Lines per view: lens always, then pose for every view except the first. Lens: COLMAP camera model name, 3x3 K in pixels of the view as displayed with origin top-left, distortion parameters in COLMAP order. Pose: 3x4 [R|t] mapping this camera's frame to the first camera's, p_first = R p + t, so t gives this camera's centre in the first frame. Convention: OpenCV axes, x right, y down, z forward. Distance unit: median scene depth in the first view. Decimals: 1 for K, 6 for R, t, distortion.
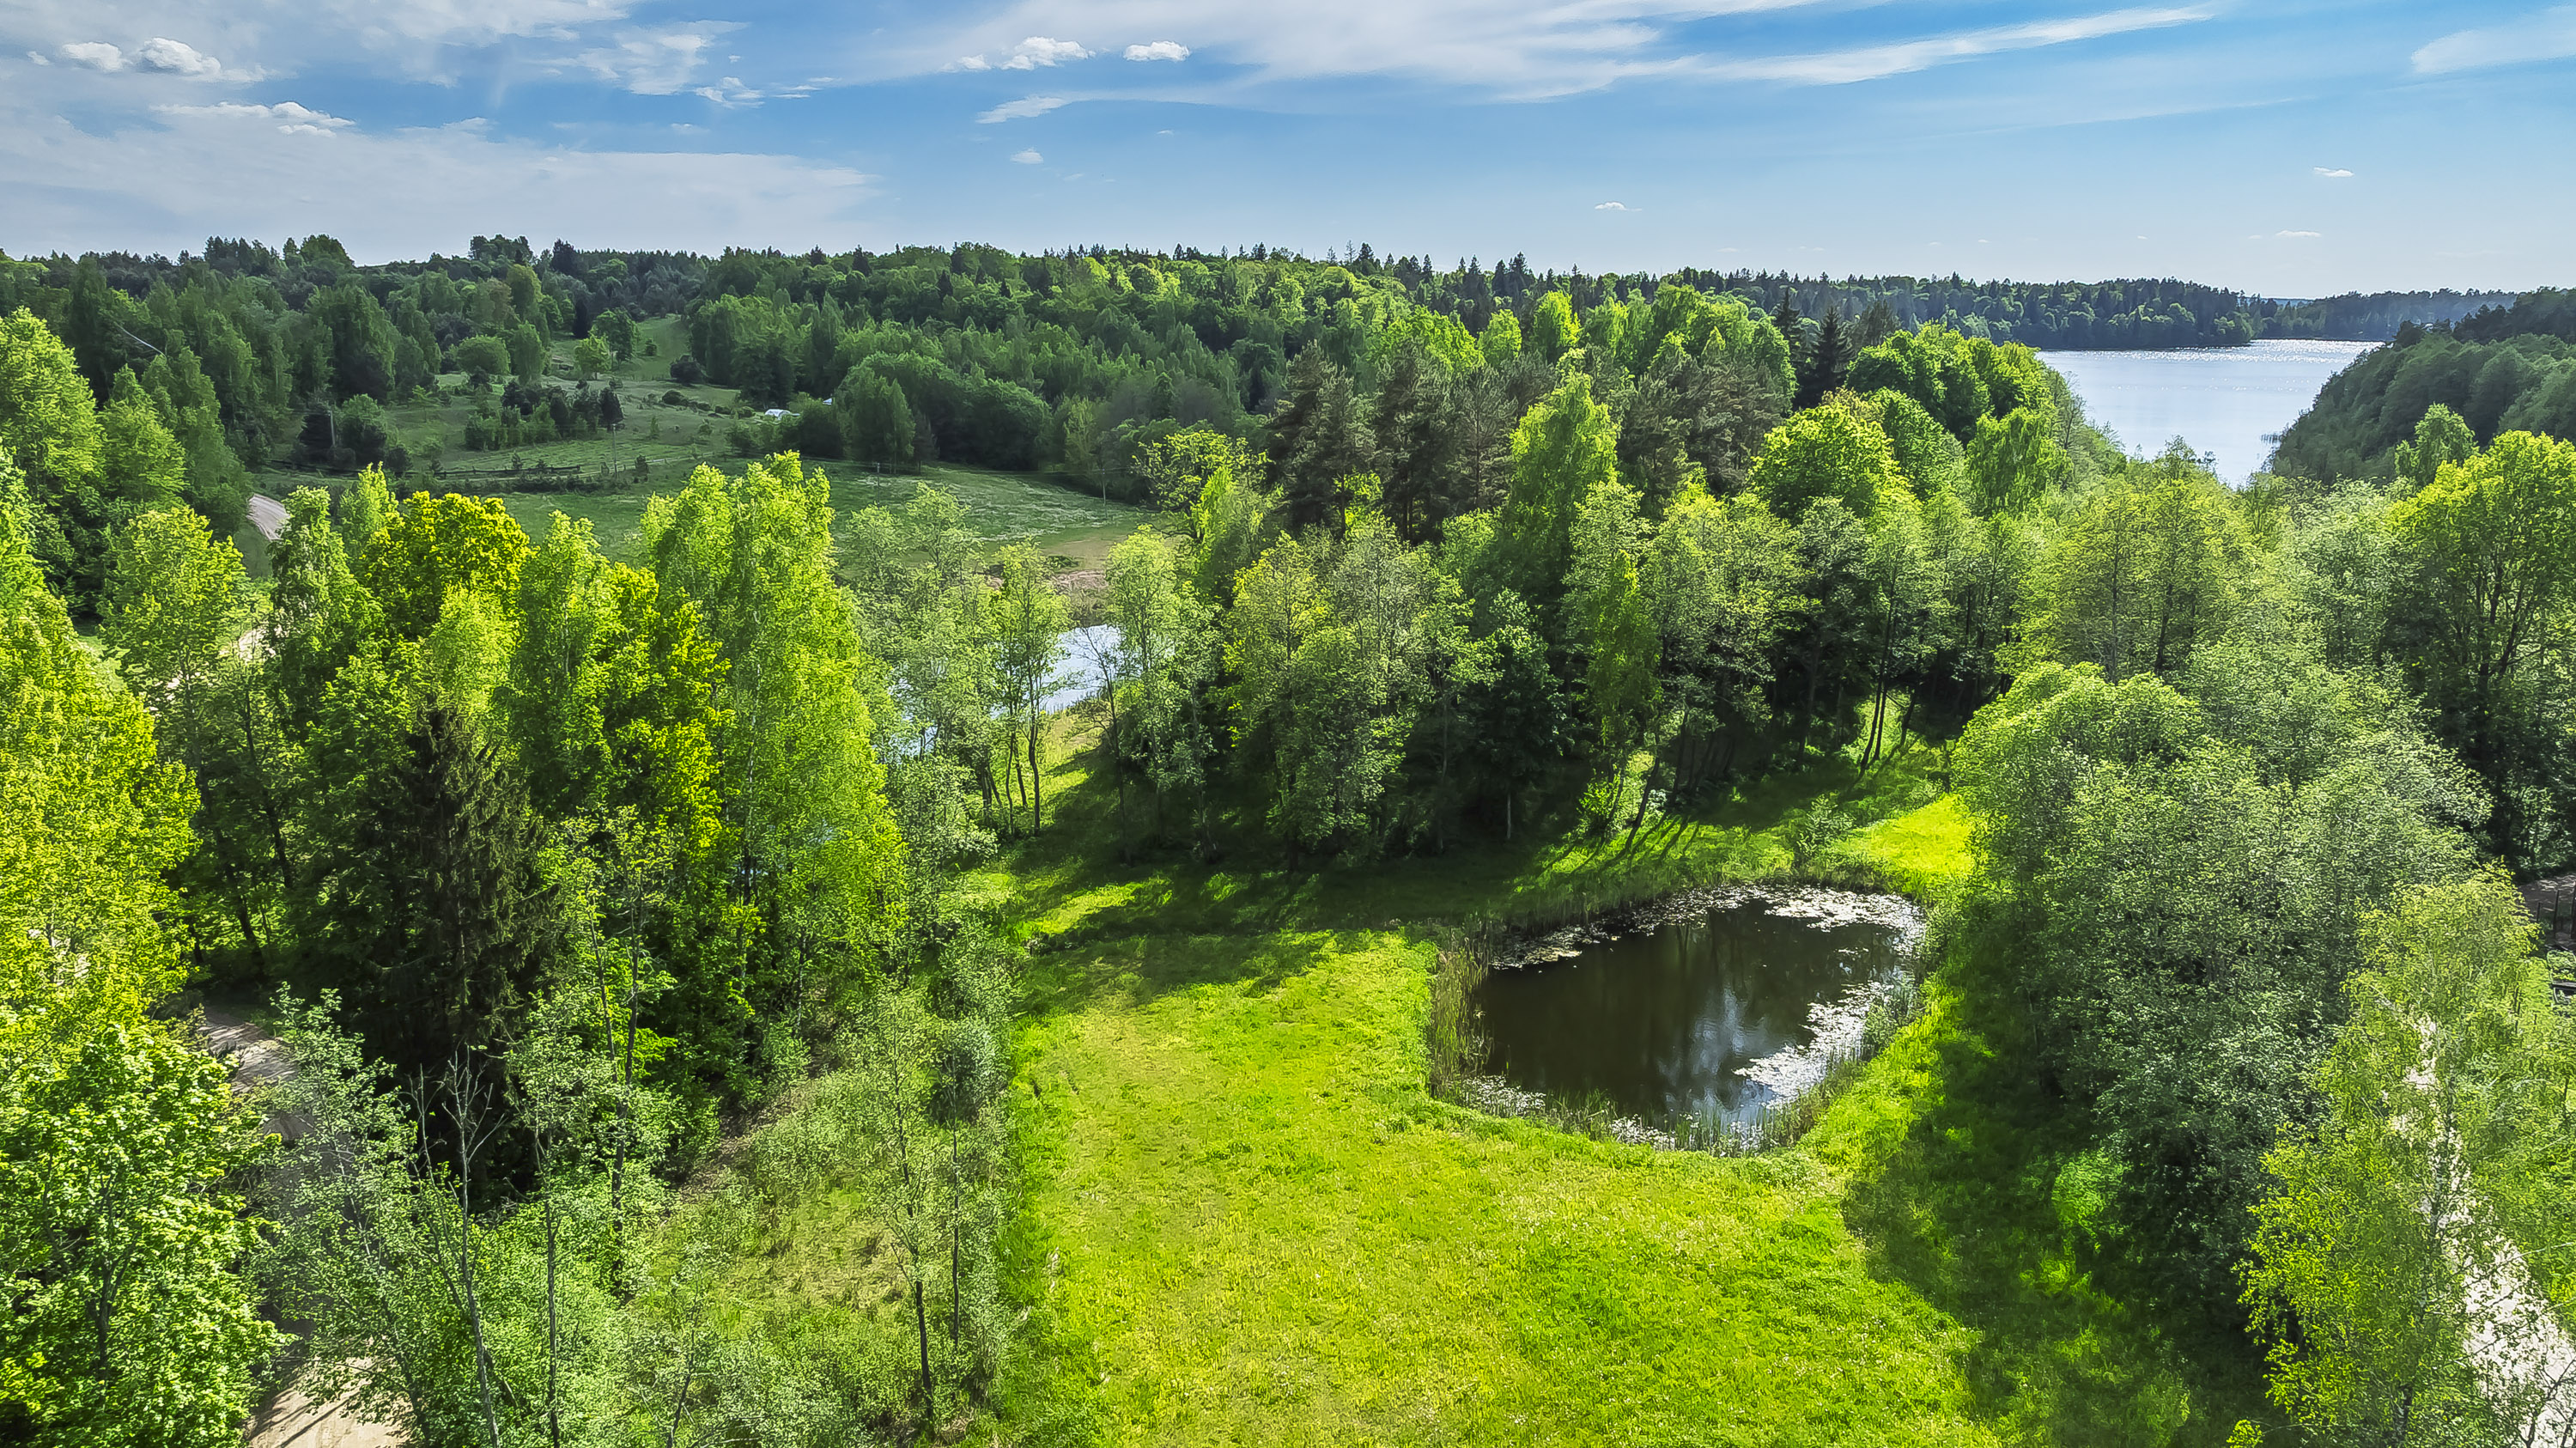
lens RADIAL K [[1811.2, 0, 1319.8], [0, 1811.2, 731.4], [0, 0, 1]] dist [-0.032507, 0.041234]
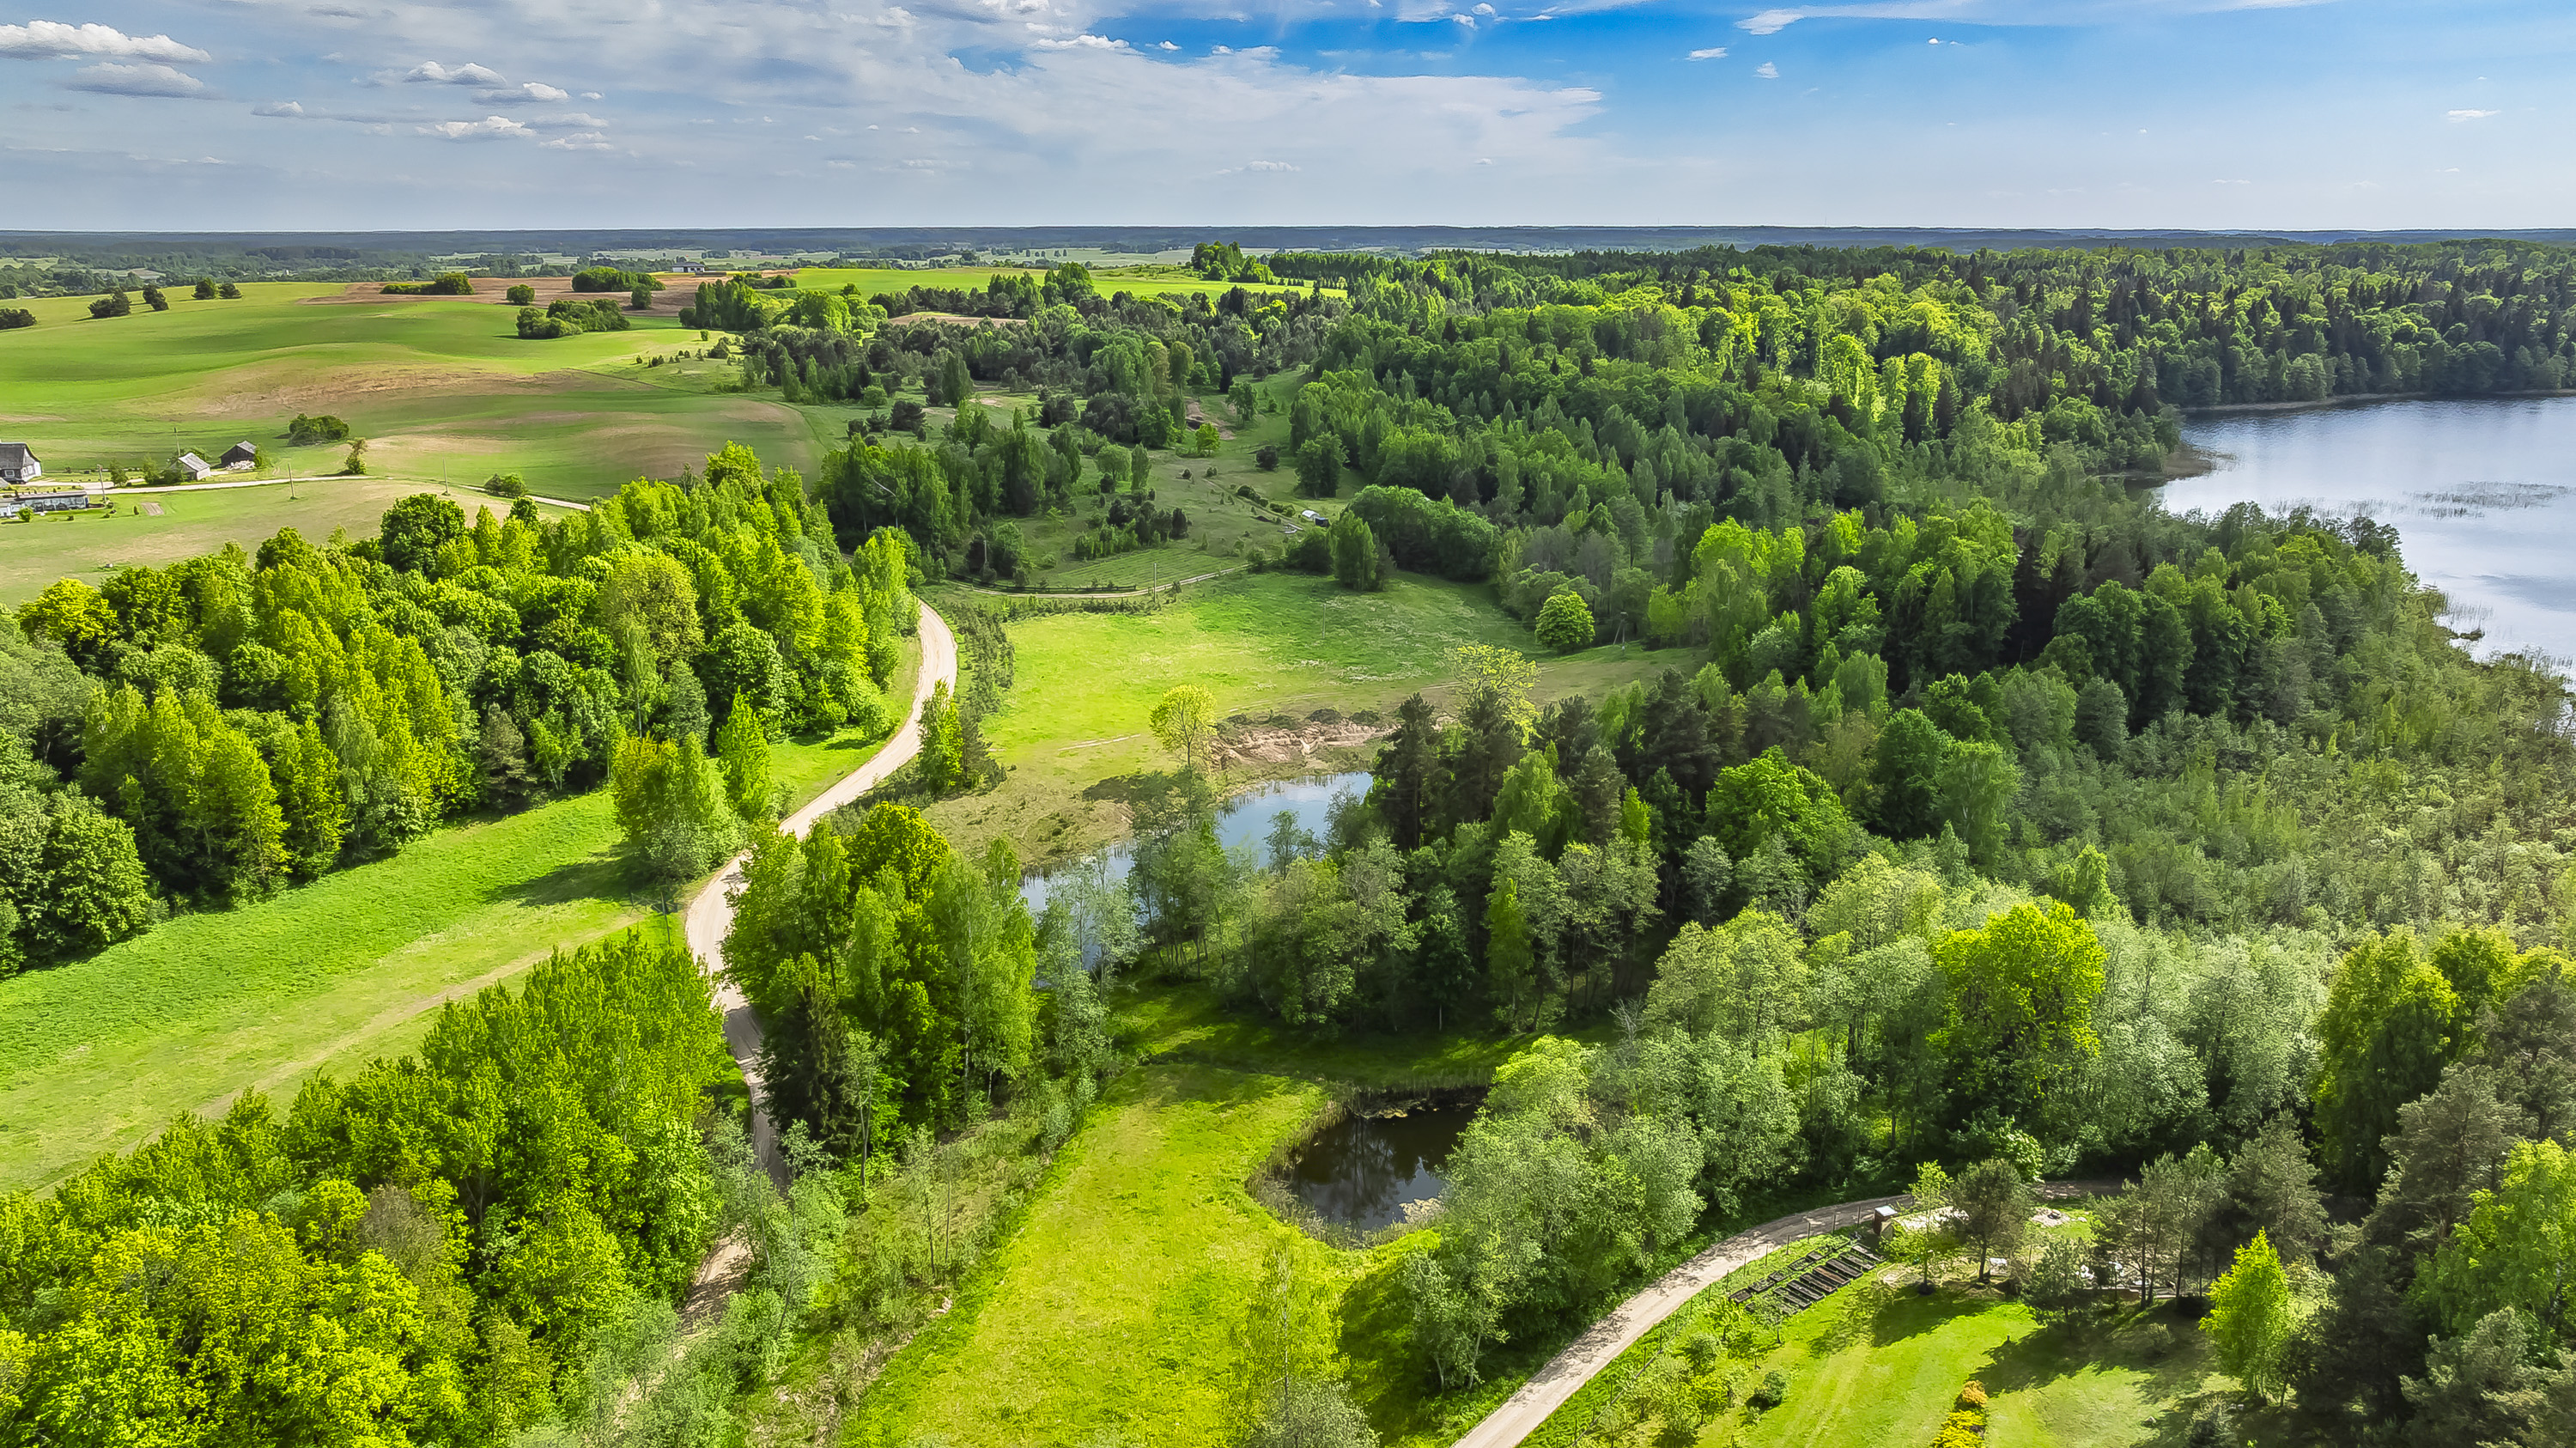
lens RADIAL K [[1811.2, 0, 1319.8], [0, 1811.2, 731.4], [0, 0, 1]] dist [-0.032507, 0.041234]
pose [[0.921046, 0.108969, -0.373898, 0.624452], [-0.087557, 0.993419, 0.073836, -0.346615], [0.379483, -0.035269, 0.924526, -0.628504]]
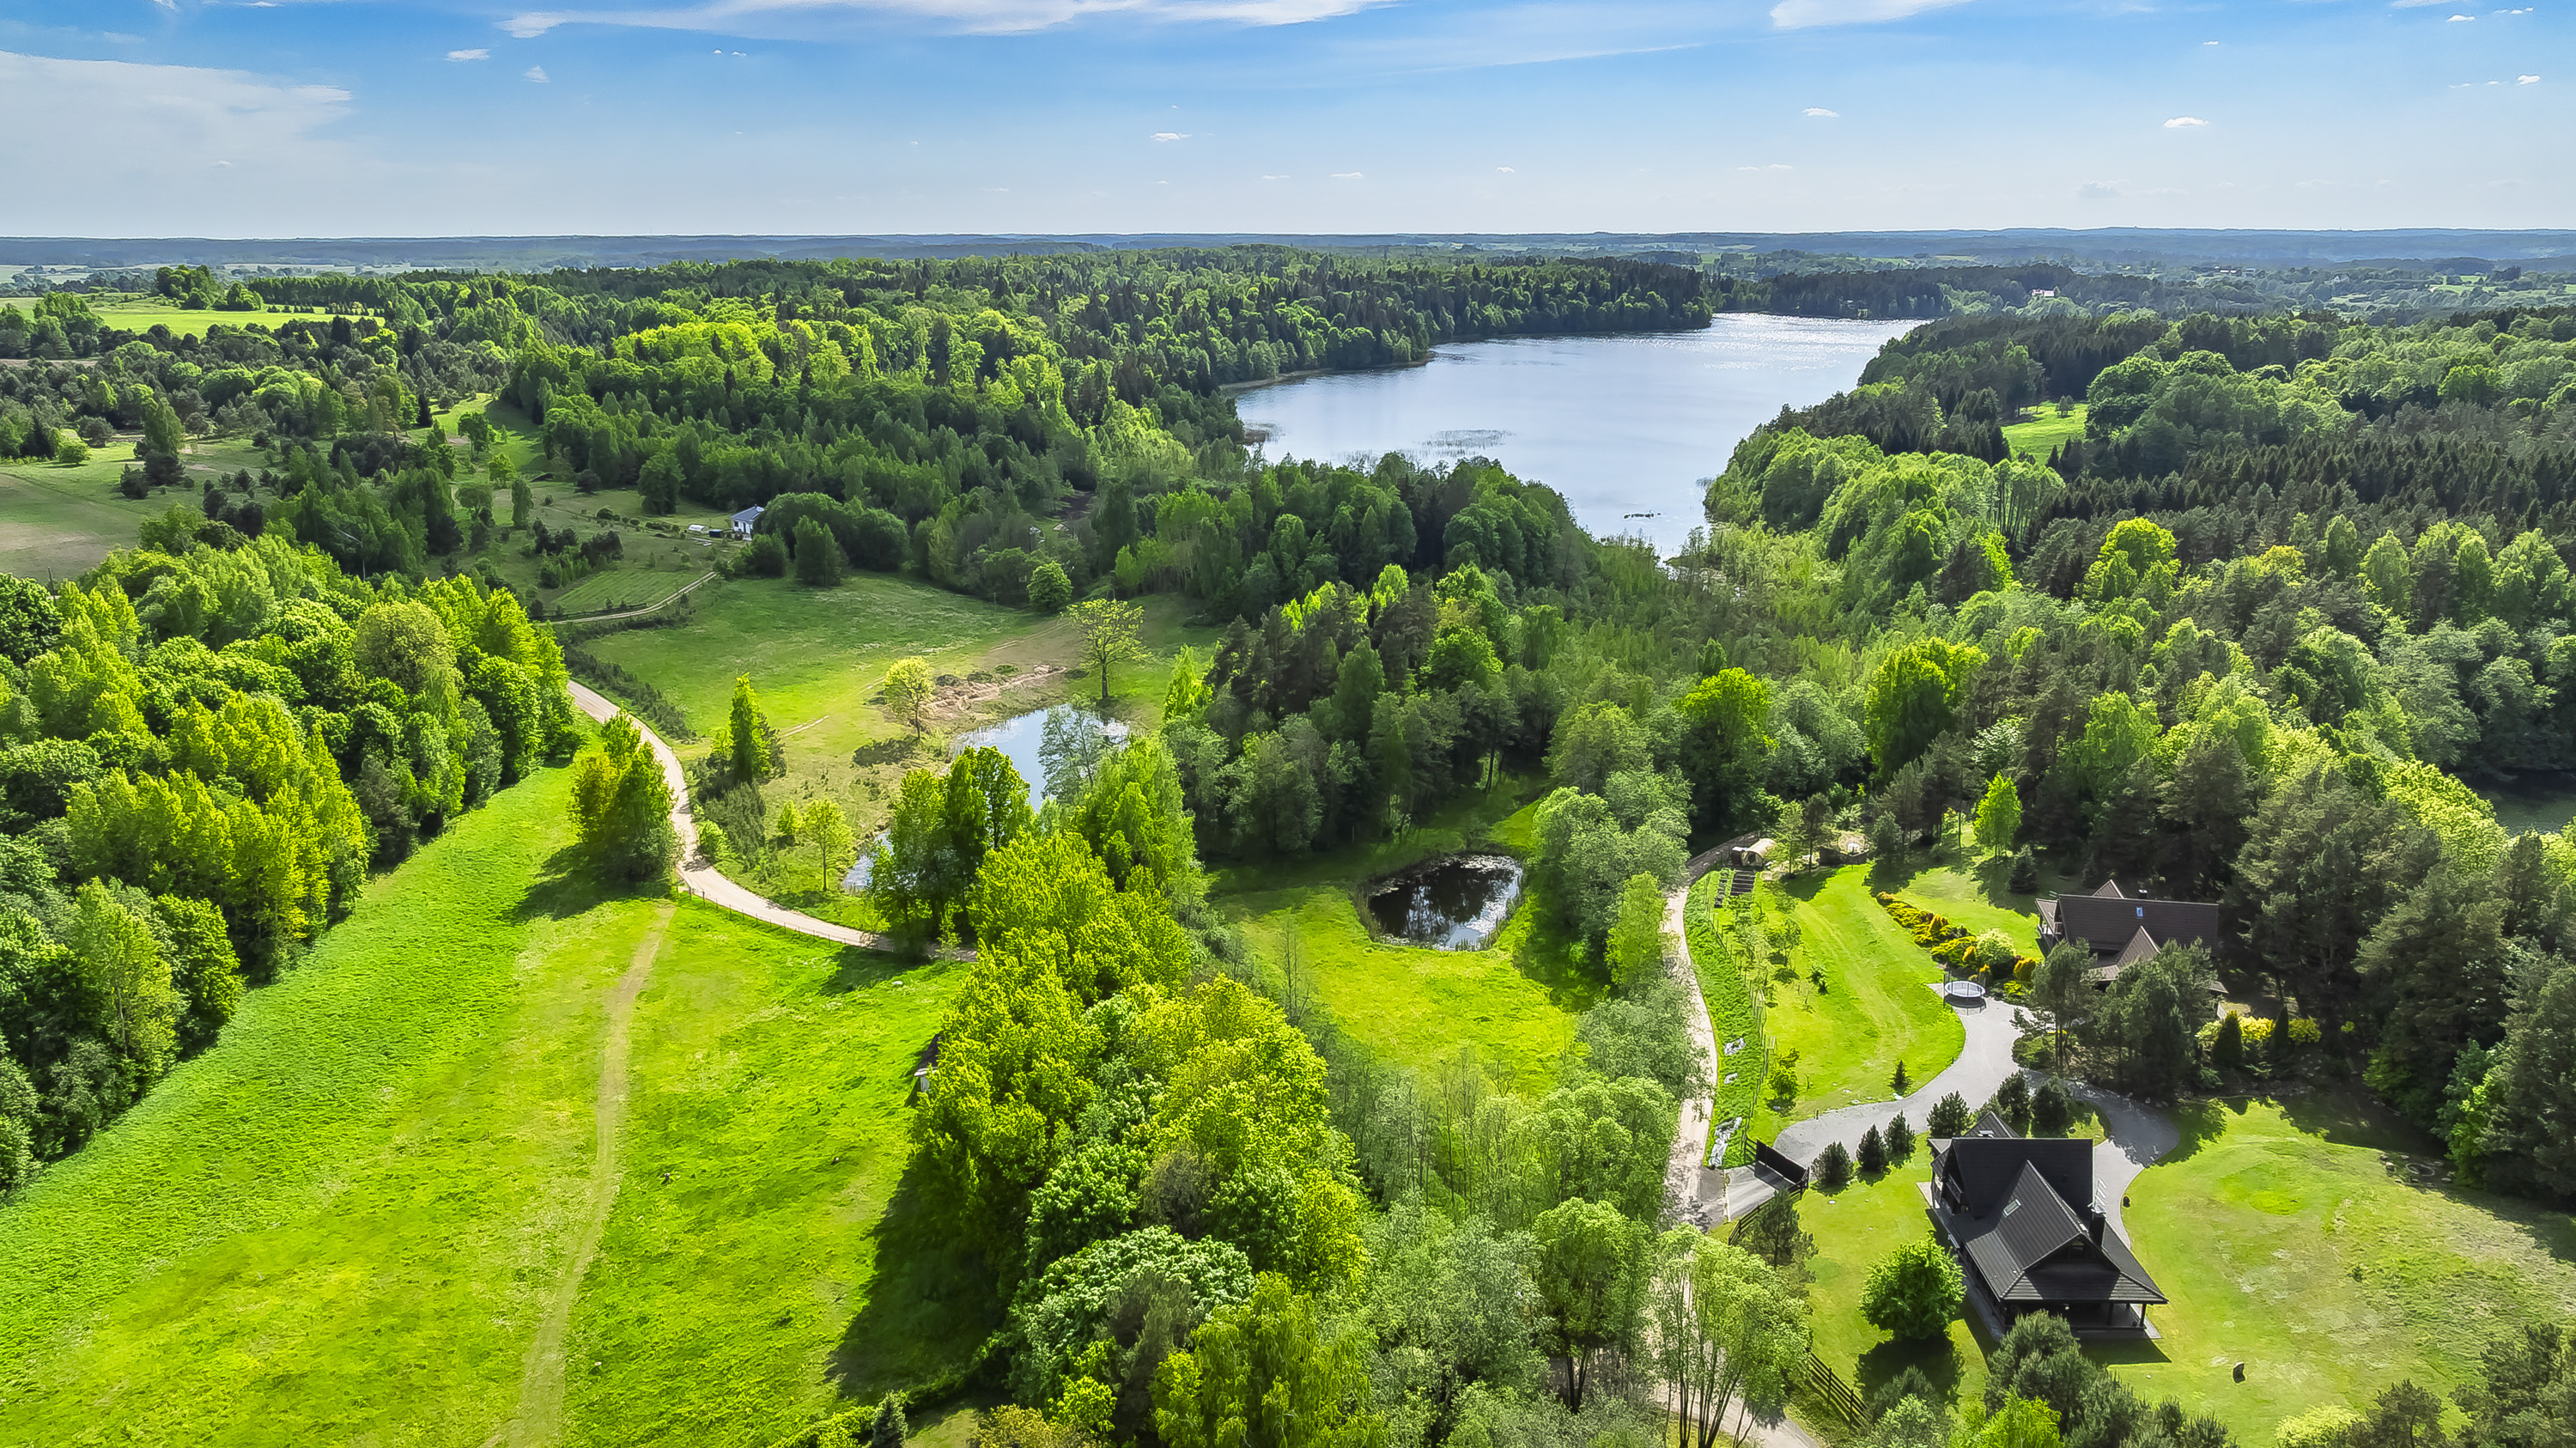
lens RADIAL K [[1827.0, 0, 1193.3], [0, 1827.0, 721.4], [0, 0, 1]] dist [0.003382, 0.003379]
pose [[0.982048, -0.051490, 0.181469, -0.555369], [0.043039, 0.997811, 0.050210, -0.238859], [-0.183657, -0.041499, 0.982114, -1.391085]]
